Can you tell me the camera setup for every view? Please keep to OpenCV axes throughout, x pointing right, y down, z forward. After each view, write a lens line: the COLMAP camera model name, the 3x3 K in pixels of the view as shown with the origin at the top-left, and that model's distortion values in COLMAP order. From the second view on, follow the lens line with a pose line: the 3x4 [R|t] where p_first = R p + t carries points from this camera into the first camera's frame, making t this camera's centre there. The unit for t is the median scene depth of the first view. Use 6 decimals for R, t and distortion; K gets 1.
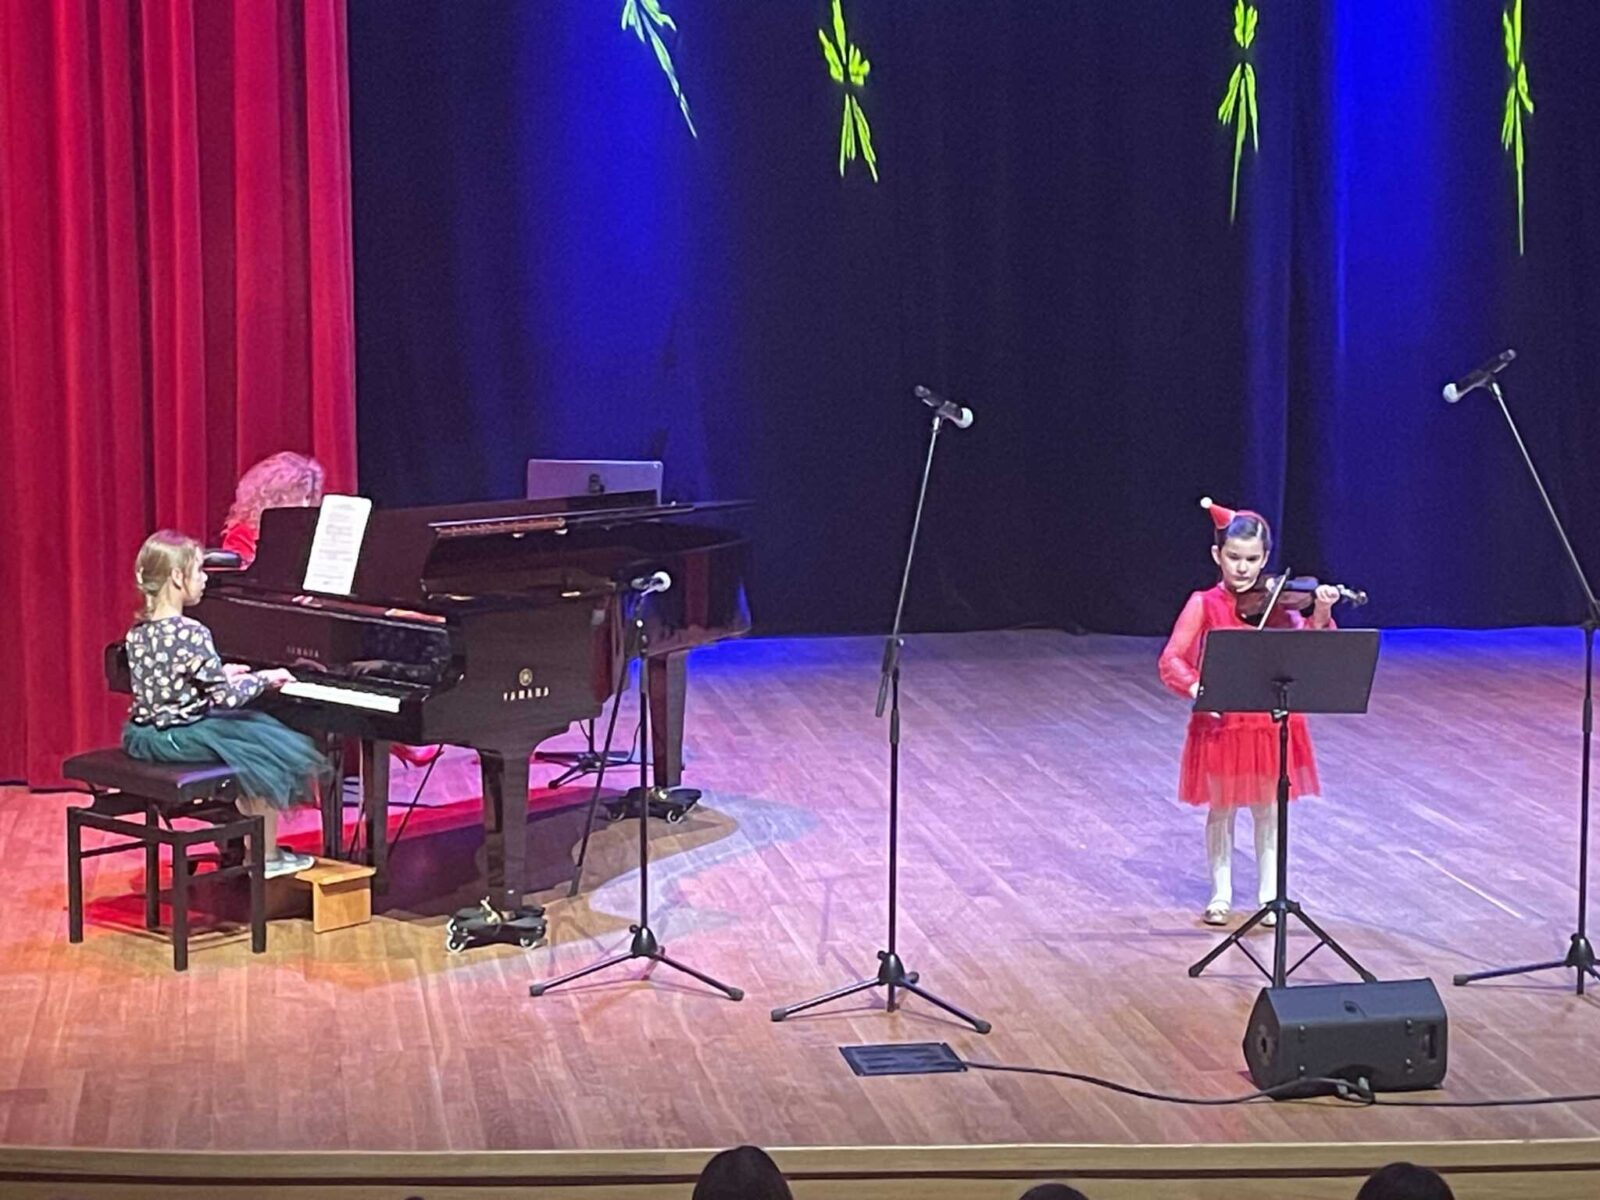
lens RADIAL K [[3303.6, 0, 757.1], [0, 3303.6, 582.6], [0, 0, 1]] dist [0.104467, 0.000000]
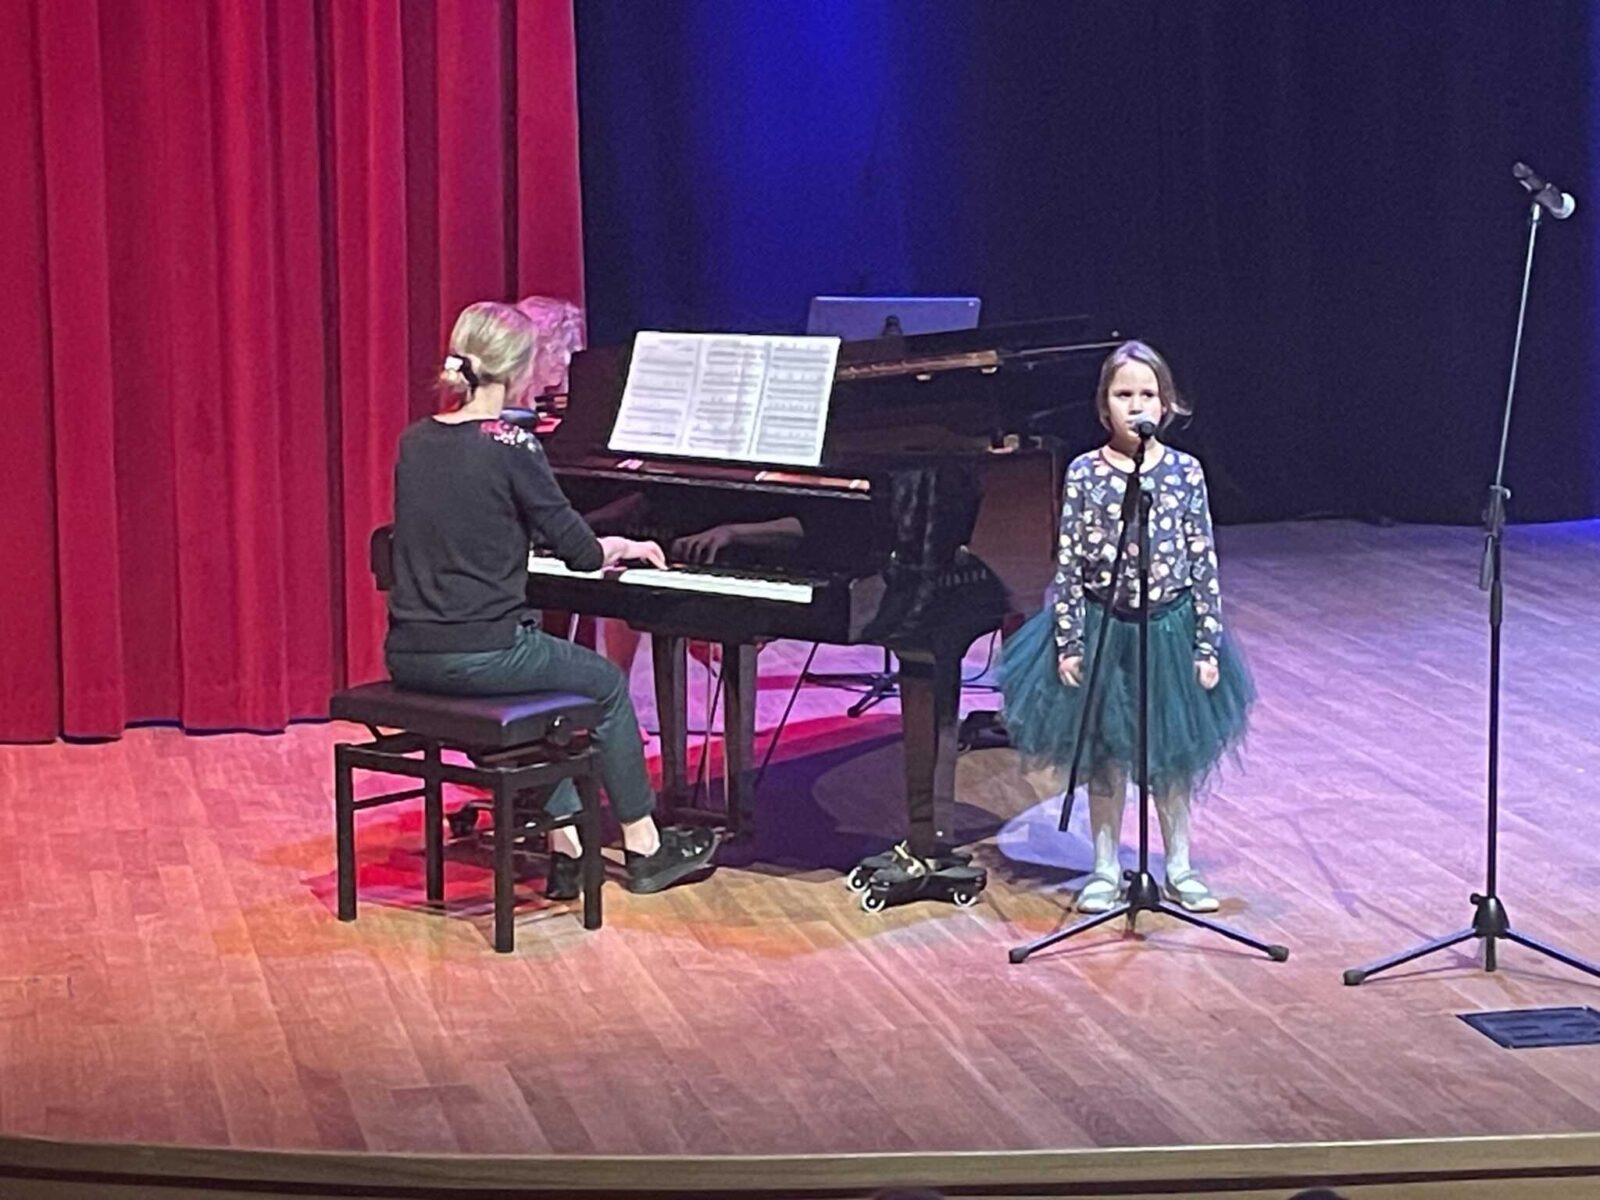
lens RADIAL K [[4072.6, 0, 732.9], [0, 4072.6, 553.2], [0, 0, 1]] dist [0.104157, 0.000000]
pose [[0.998945, -0.018725, 0.041921, -0.172930], [0.018423, 0.999801, 0.007588, 0.020742], [-0.042054, -0.006808, 0.999092, 0.048576]]
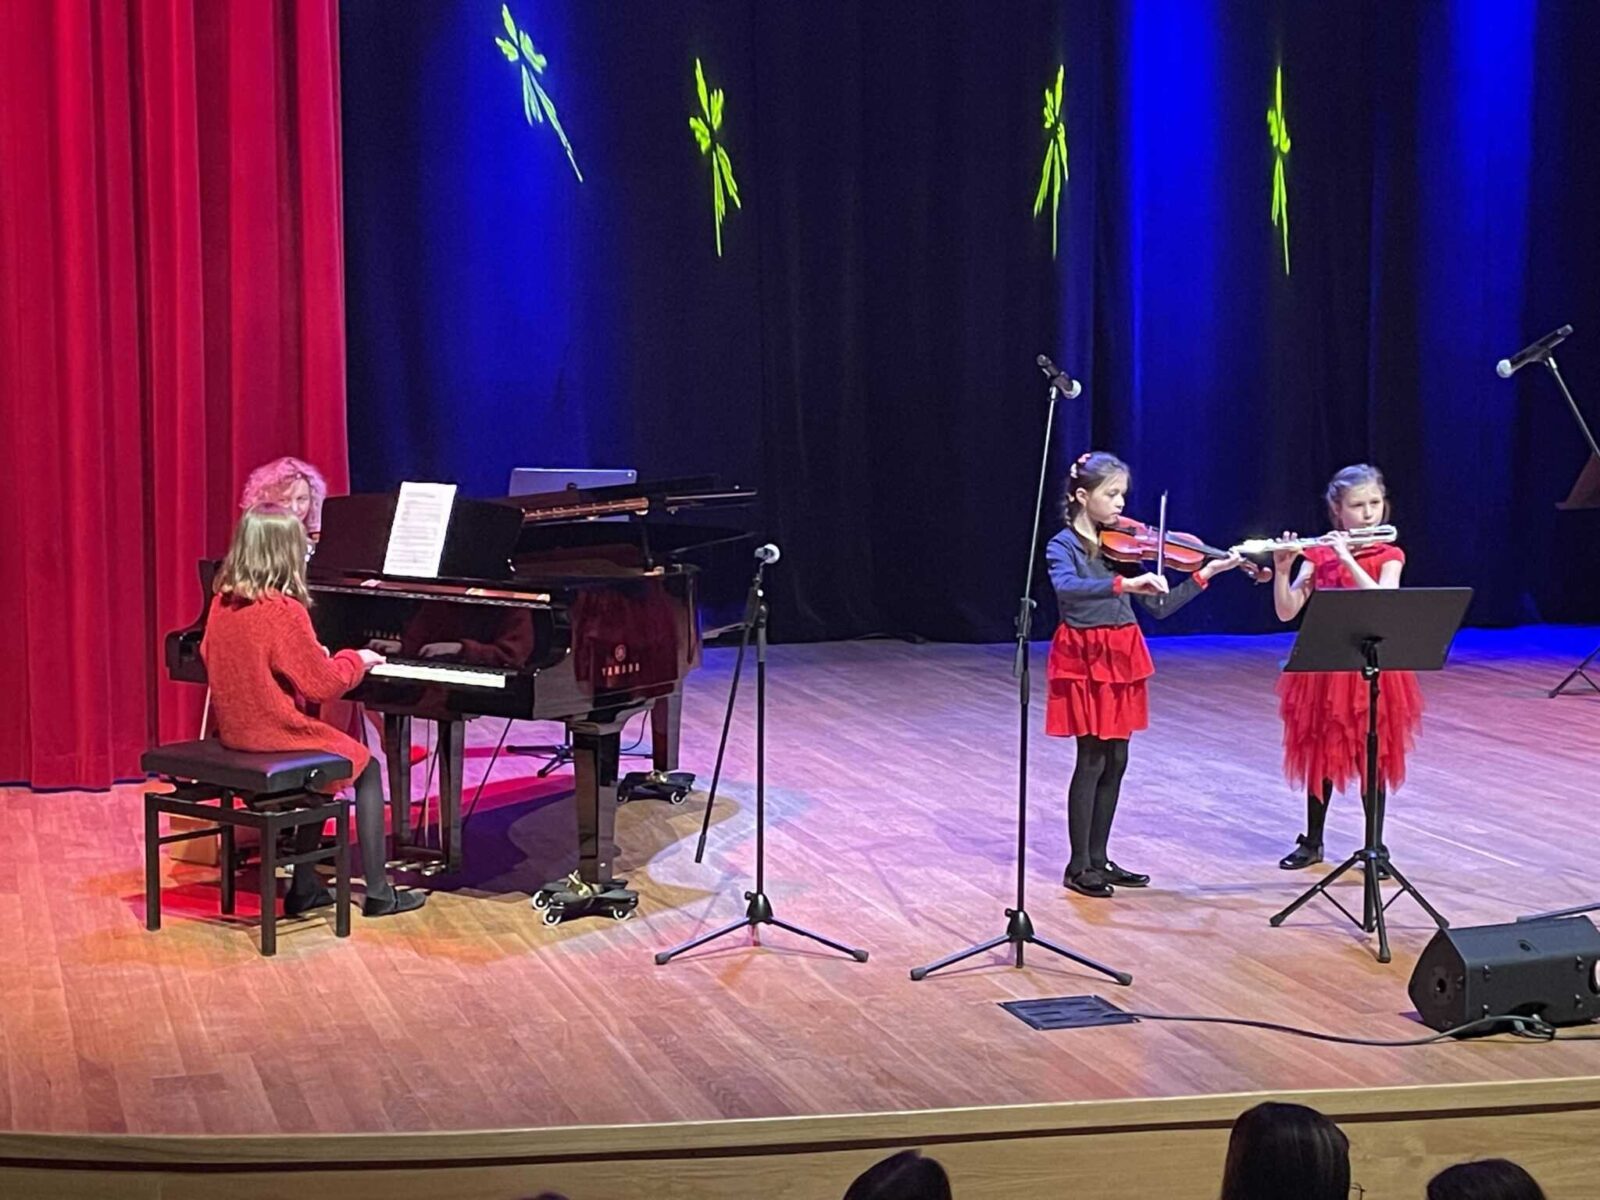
lens RADIAL K [[2602.6, 0, 768.0], [0, 2602.6, 628.2], [0, 0, 1]] dist [0.090485, 0.000000]
pose [[0.988324, -0.013596, 0.151759, -0.154859], [0.015114, 0.999847, -0.008857, 0.030393], [-0.151615, 0.011047, 0.988378, 0.211657]]
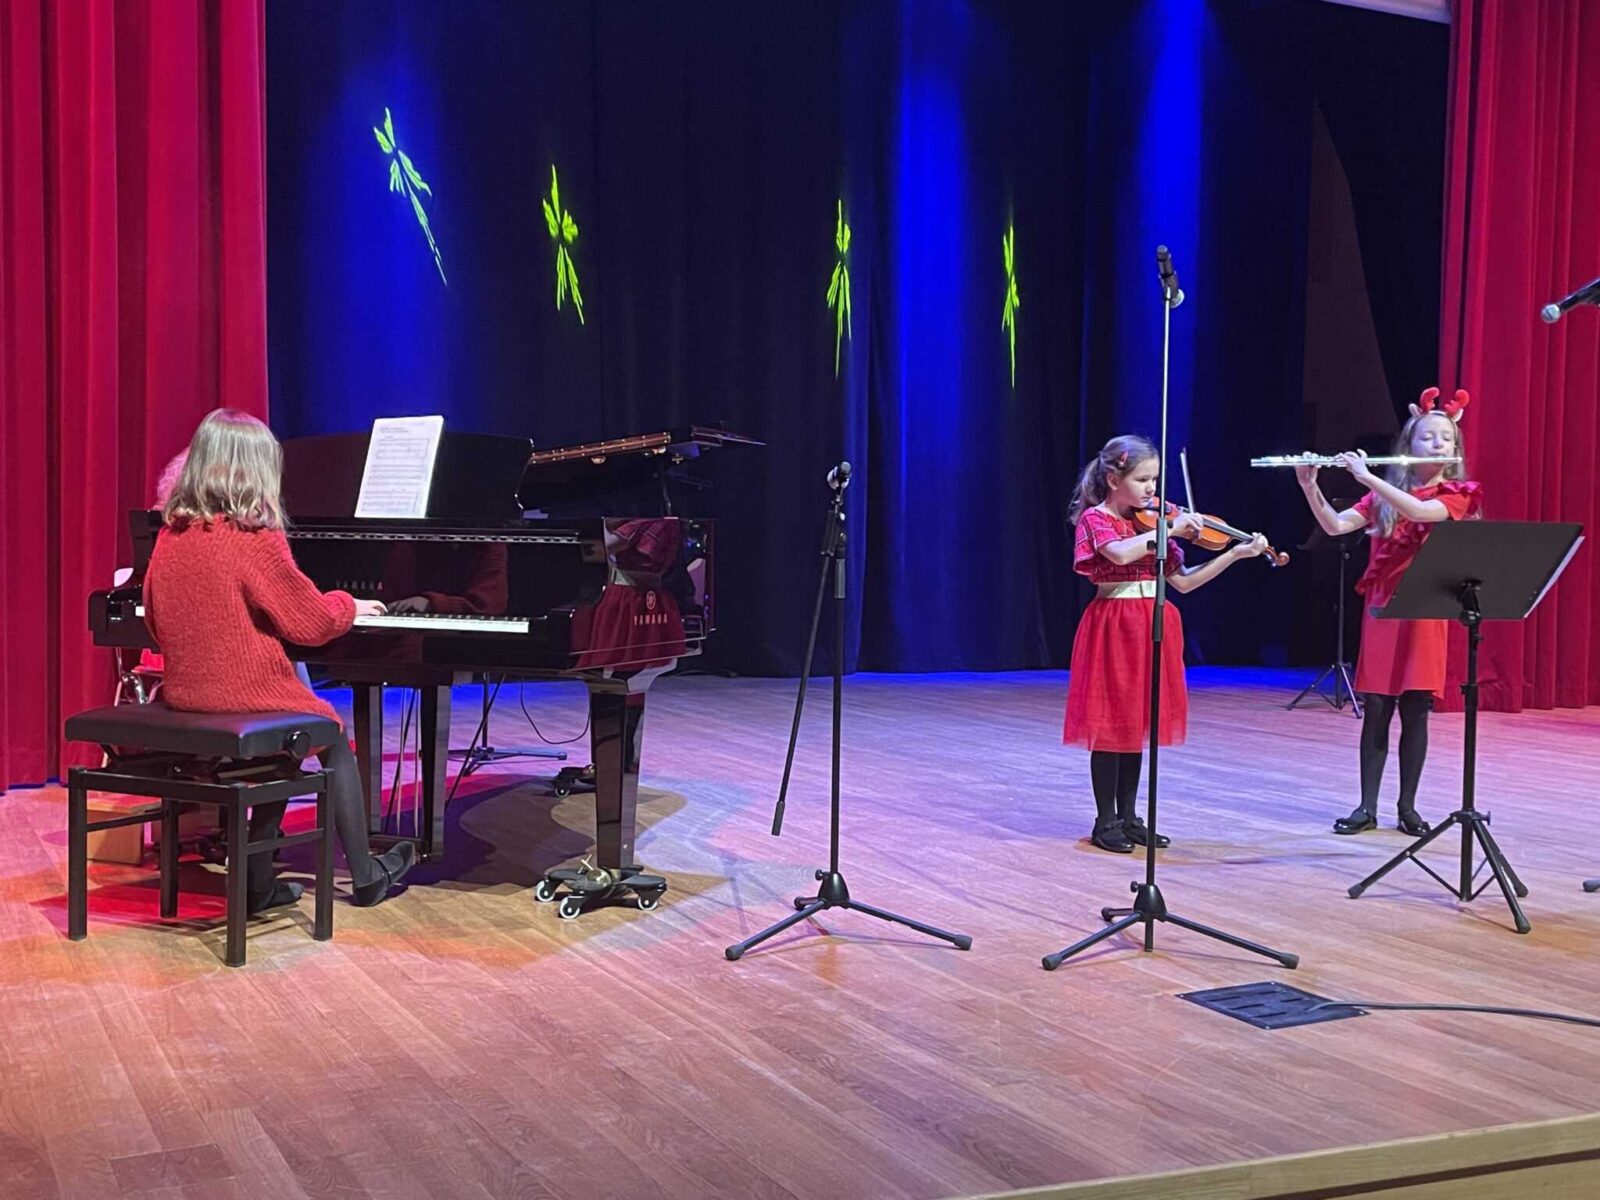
lens RADIAL K [[1725.3, 0, 764.3], [0, 1725.3, 617.1], [0, 0, 1]] dist [0.050862, 0.000000]
pose [[0.945512, -0.001626, 0.325582, -0.202250], [0.025691, 0.997242, -0.069628, 0.069830], [-0.324571, 0.074199, 0.942947, 0.585294]]
